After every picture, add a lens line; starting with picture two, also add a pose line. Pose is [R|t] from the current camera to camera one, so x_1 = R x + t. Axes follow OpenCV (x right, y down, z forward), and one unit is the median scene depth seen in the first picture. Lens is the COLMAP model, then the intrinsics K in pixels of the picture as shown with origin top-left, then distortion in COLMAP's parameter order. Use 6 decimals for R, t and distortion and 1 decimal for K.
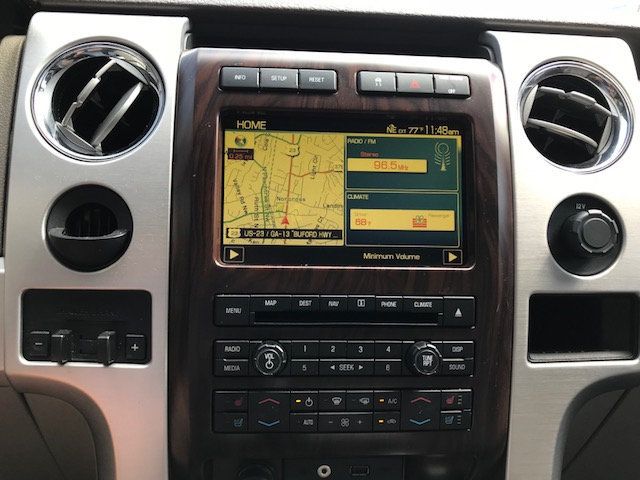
lens RADIAL K [[525.3, 0, 320.7], [0, 525.3, 242.3], [0, 0, 1]] dist [-0.002591, -0.019867]
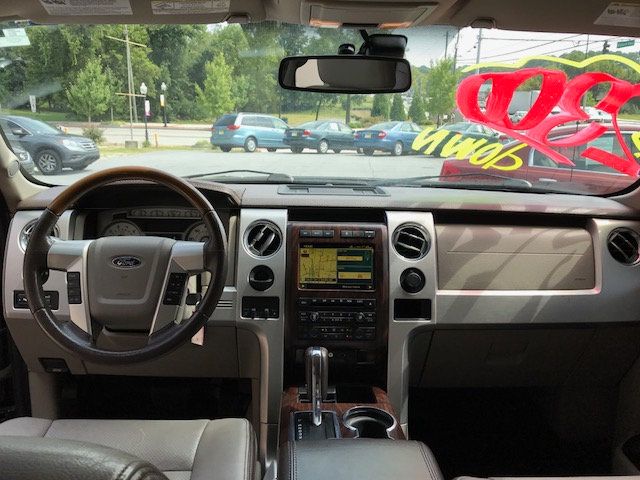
lens RADIAL K [[525.3, 0, 318.6], [0, 525.3, 234.5], [0, 0, 1]] dist [-0.002591, -0.019867]
pose [[0.999913, 0.005405, -0.012020, -0.028722], [-0.006133, 0.998097, -0.061359, -0.096691], [0.011665, 0.061427, 0.998043, -2.281002]]
